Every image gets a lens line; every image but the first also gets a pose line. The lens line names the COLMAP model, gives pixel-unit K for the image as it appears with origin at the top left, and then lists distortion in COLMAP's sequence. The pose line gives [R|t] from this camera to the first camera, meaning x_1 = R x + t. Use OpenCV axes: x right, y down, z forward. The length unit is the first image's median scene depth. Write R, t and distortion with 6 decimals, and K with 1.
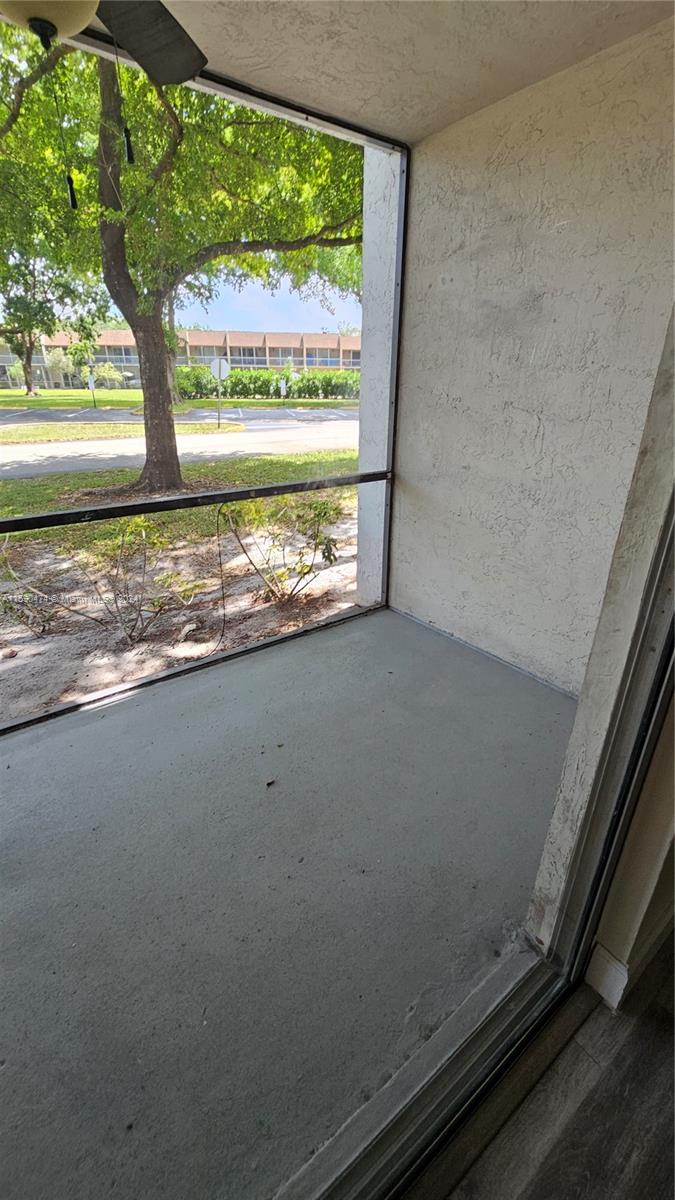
lens RADIAL K [[500.0, 0, 337.5], [0, 500.0, 600.0], [0, 0, 1]] dist [-0.000116, -0.000074]
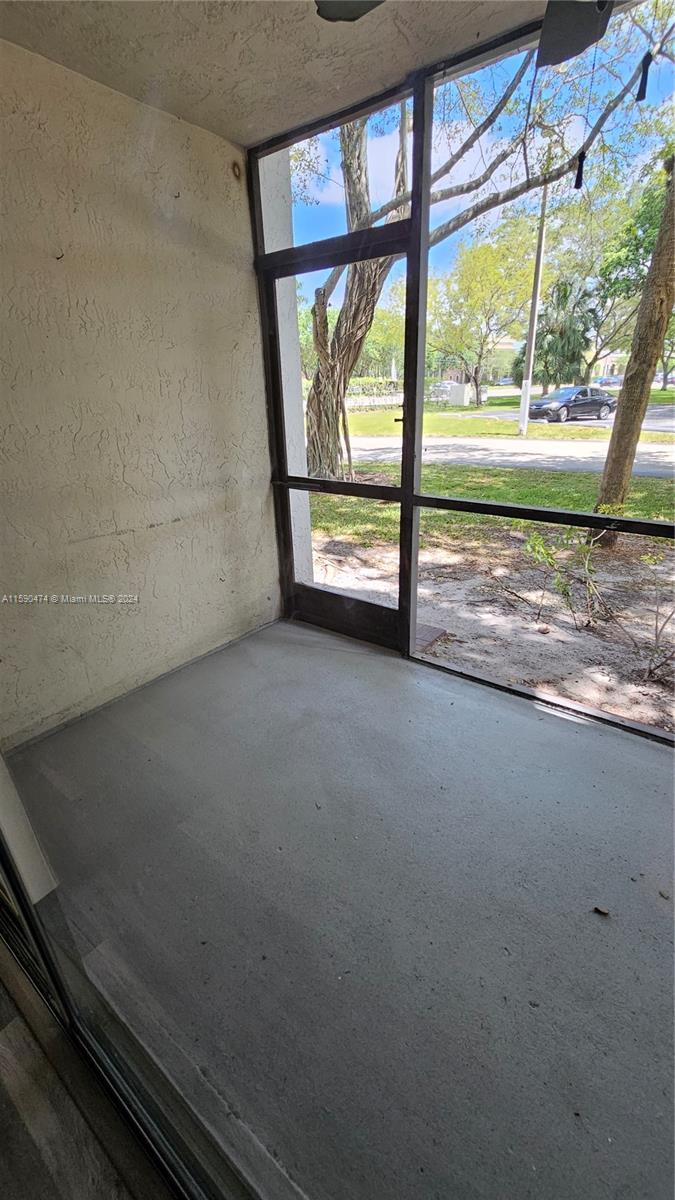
lens RADIAL K [[500.0, 0, 337.5], [0, 500.0, 600.0], [0, 0, 1]] dist [-0.000116, -0.000074]
pose [[0.273694, 0.365787, -0.889546, 0.172761], [-0.360633, 0.896415, 0.257653, -0.070892], [0.891648, 0.250281, 0.377258, 0.168496]]
